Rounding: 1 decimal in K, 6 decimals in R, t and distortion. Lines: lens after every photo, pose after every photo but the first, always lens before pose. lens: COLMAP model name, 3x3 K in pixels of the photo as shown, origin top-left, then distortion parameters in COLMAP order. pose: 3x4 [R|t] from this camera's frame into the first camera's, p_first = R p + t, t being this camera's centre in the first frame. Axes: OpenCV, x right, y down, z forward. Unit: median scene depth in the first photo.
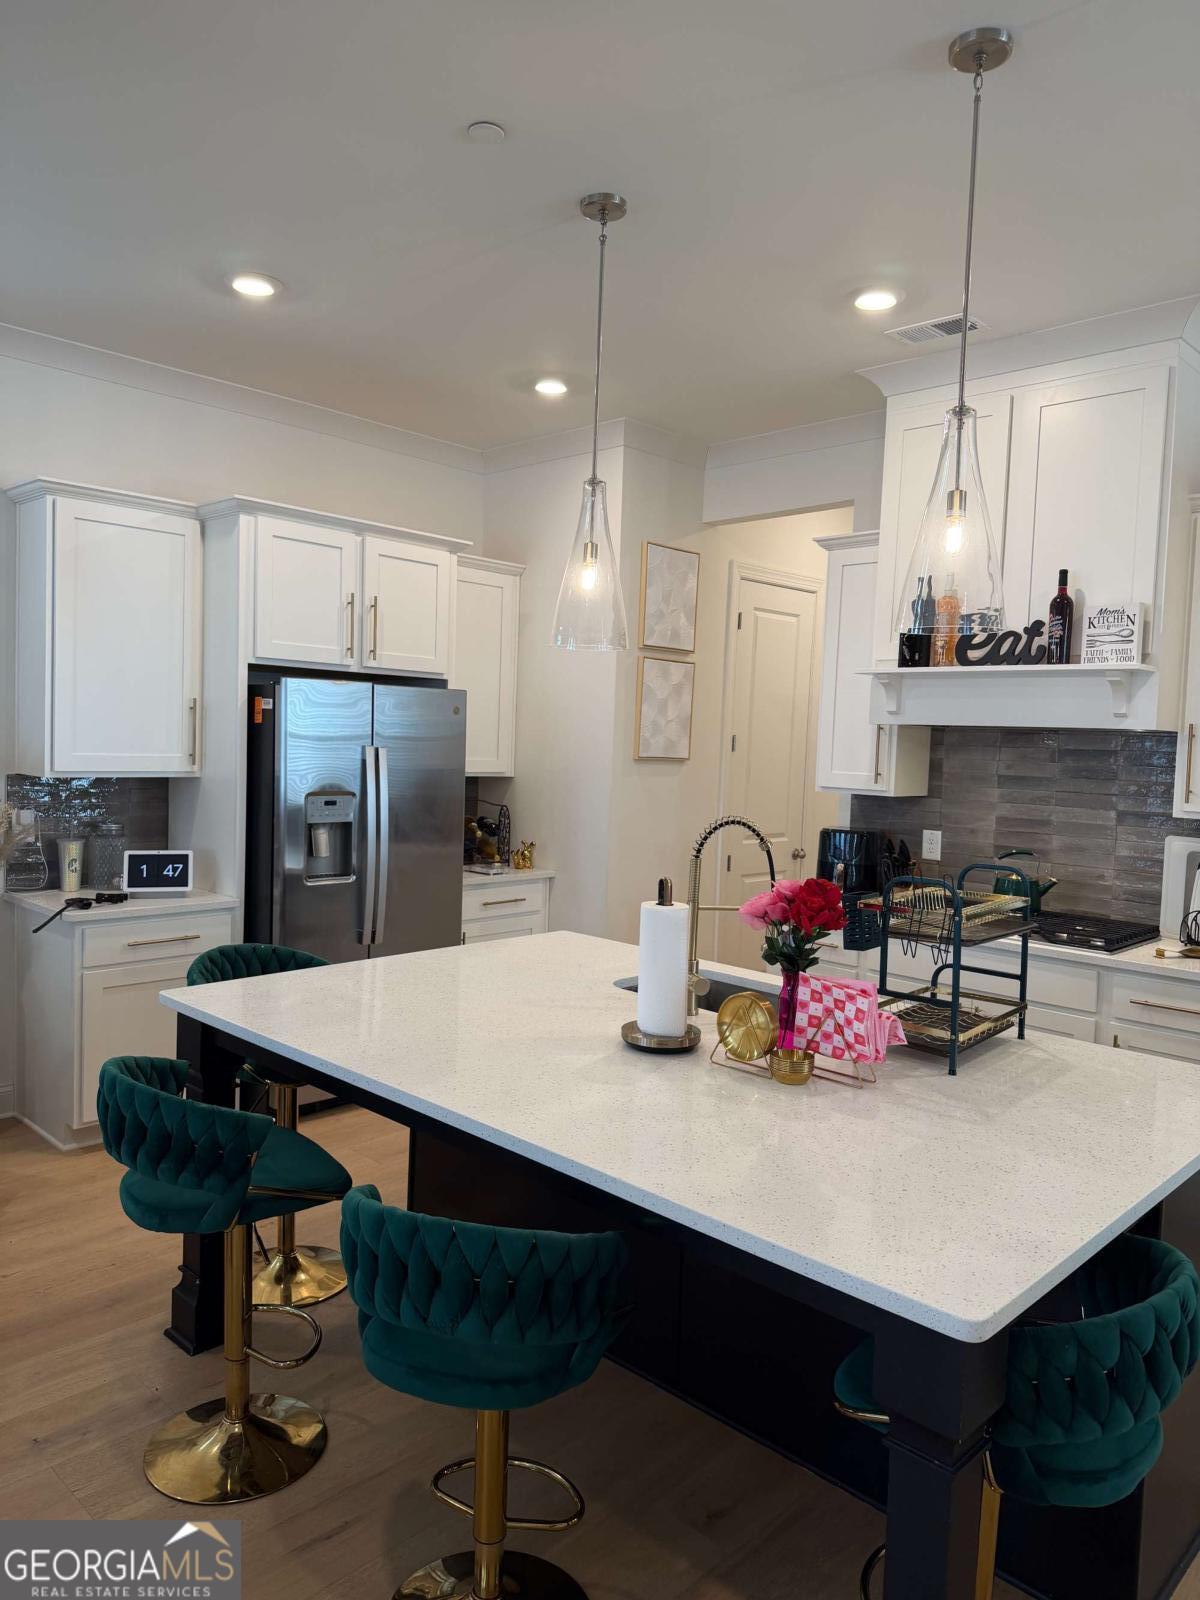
lens RADIAL K [[1118.9, 0, 594.6], [0, 1118.9, 798.4], [0, 0, 1]] dist [0.177617, -0.387122]
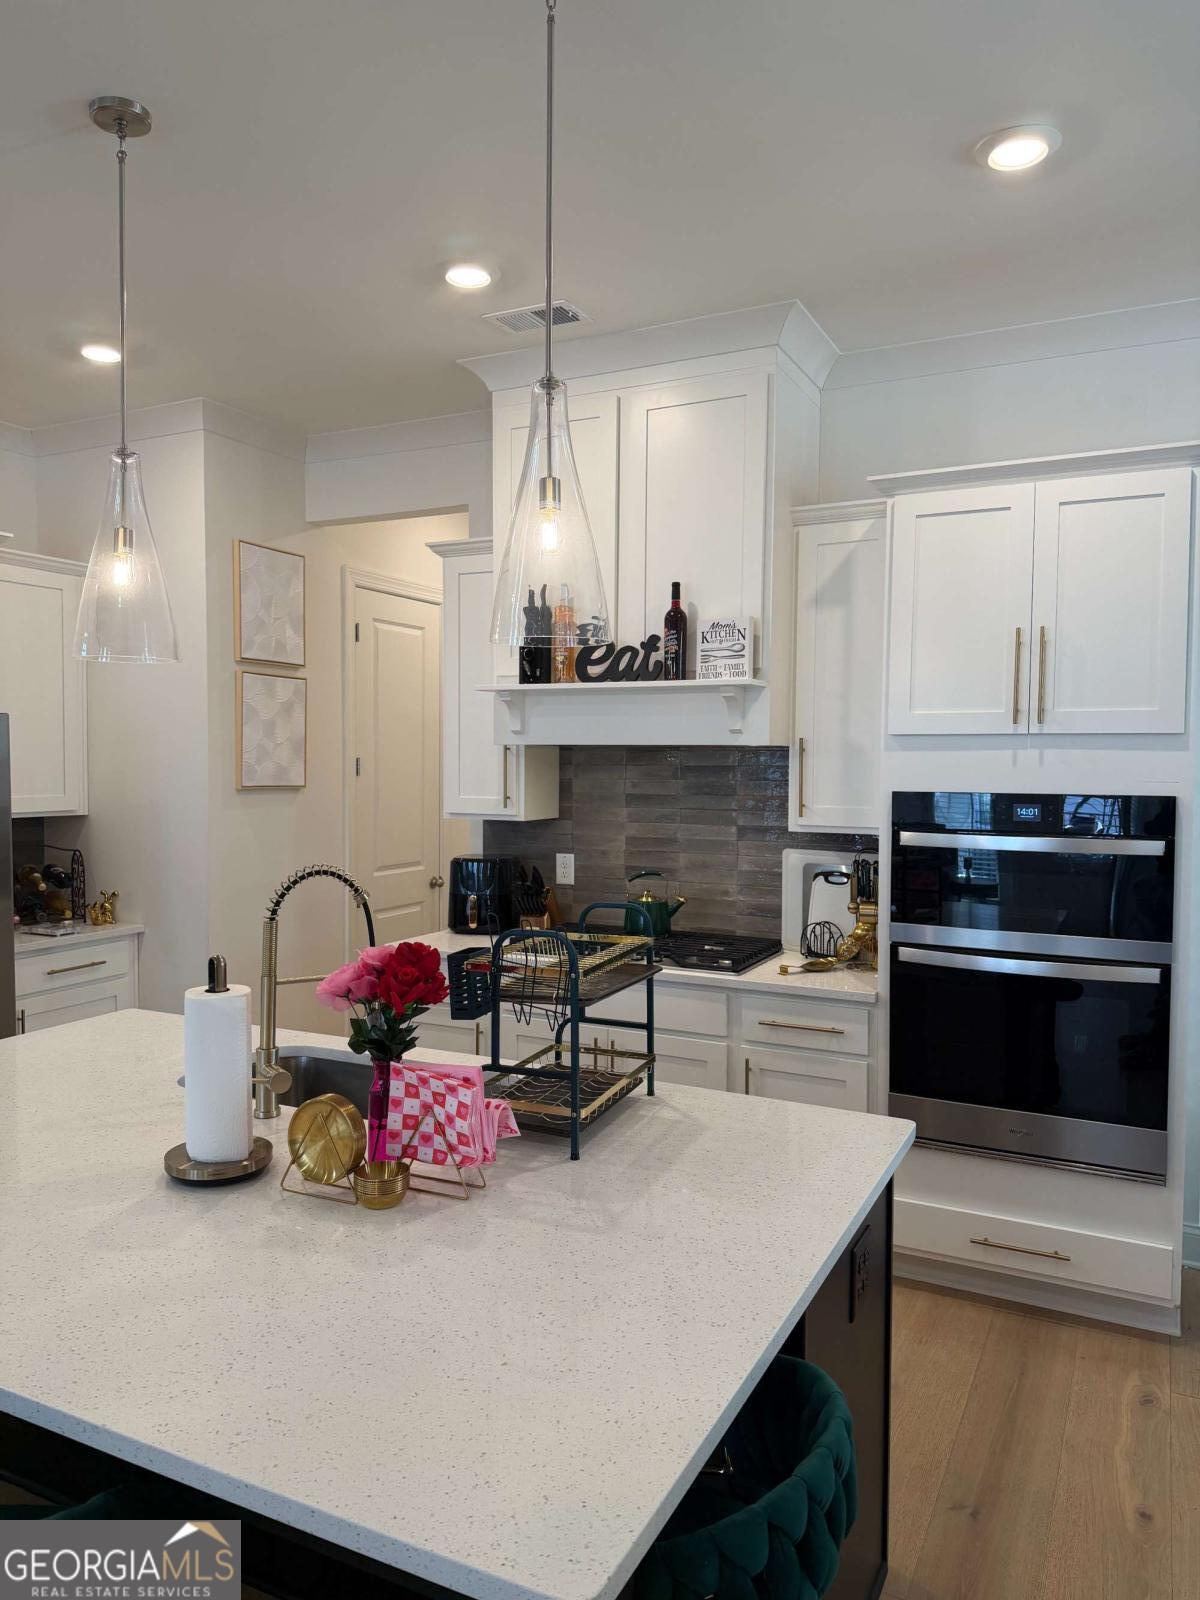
lens RADIAL K [[1118.1, 0, 605.2], [0, 1118.1, 804.6], [0, 0, 1]] dist [0.159214, -0.295594]
pose [[0.951117, -0.041955, 0.305968, 0.054022], [0.044542, 0.999006, -0.001475, -0.013163], [-0.305602, 0.015031, 0.952041, 0.112523]]
